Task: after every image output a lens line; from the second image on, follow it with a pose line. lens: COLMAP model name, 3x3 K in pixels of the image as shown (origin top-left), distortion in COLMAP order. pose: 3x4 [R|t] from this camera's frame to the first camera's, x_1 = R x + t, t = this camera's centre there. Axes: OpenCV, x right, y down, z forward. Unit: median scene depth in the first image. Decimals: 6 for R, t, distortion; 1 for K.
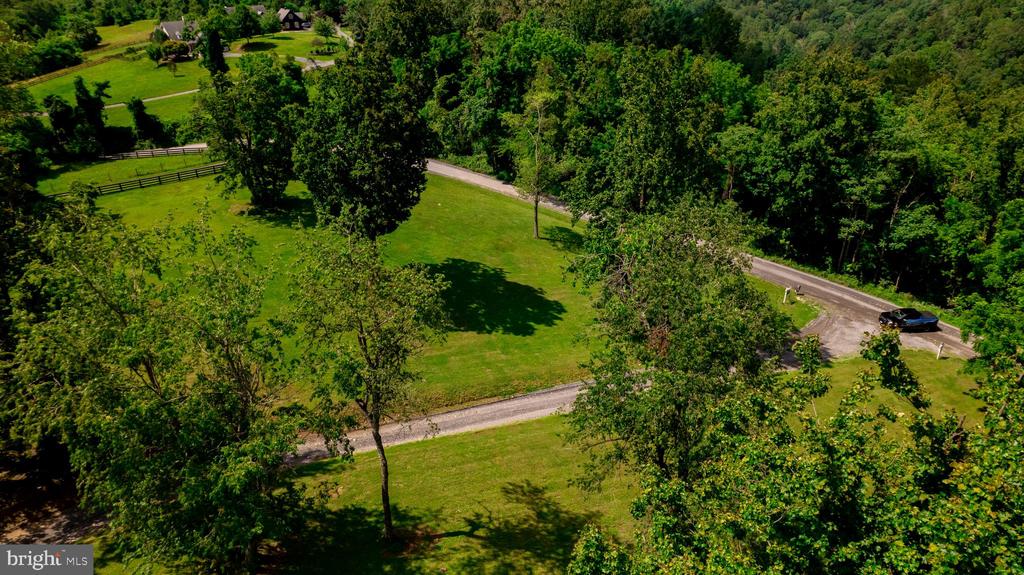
lens RADIAL K [[653.0, 0, 510.1], [0, 653.0, 284.9], [0, 0, 1]] dist [-0.056690, 0.065463]
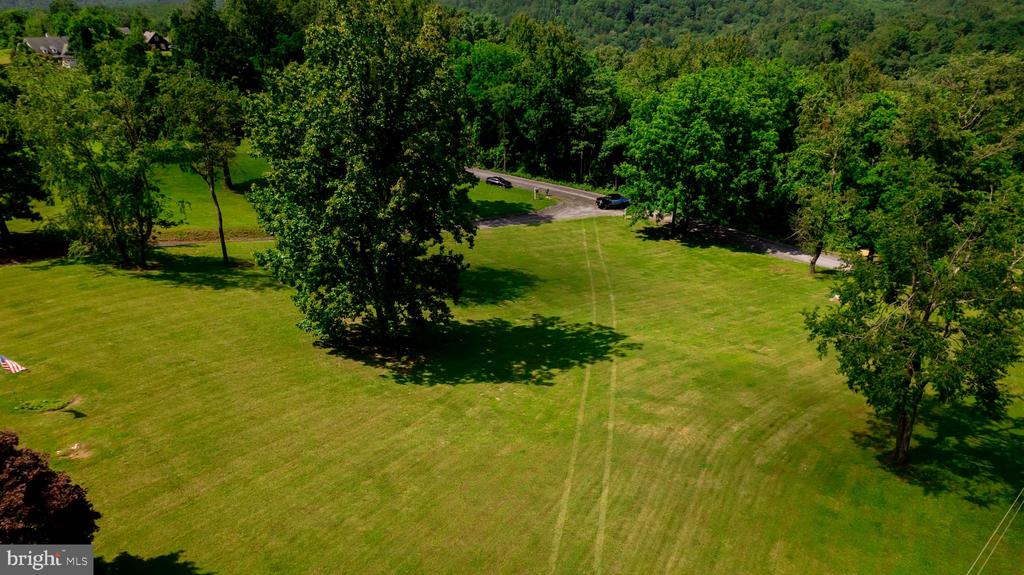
lens RADIAL K [[653.0, 0, 510.1], [0, 653.0, 284.9], [0, 0, 1]] dist [-0.056690, 0.065463]
pose [[0.985303, -0.071192, 0.155271, 0.129824], [0.079150, 0.995815, -0.045684, 0.263937], [-0.151369, 0.057303, 0.986815, -0.369134]]
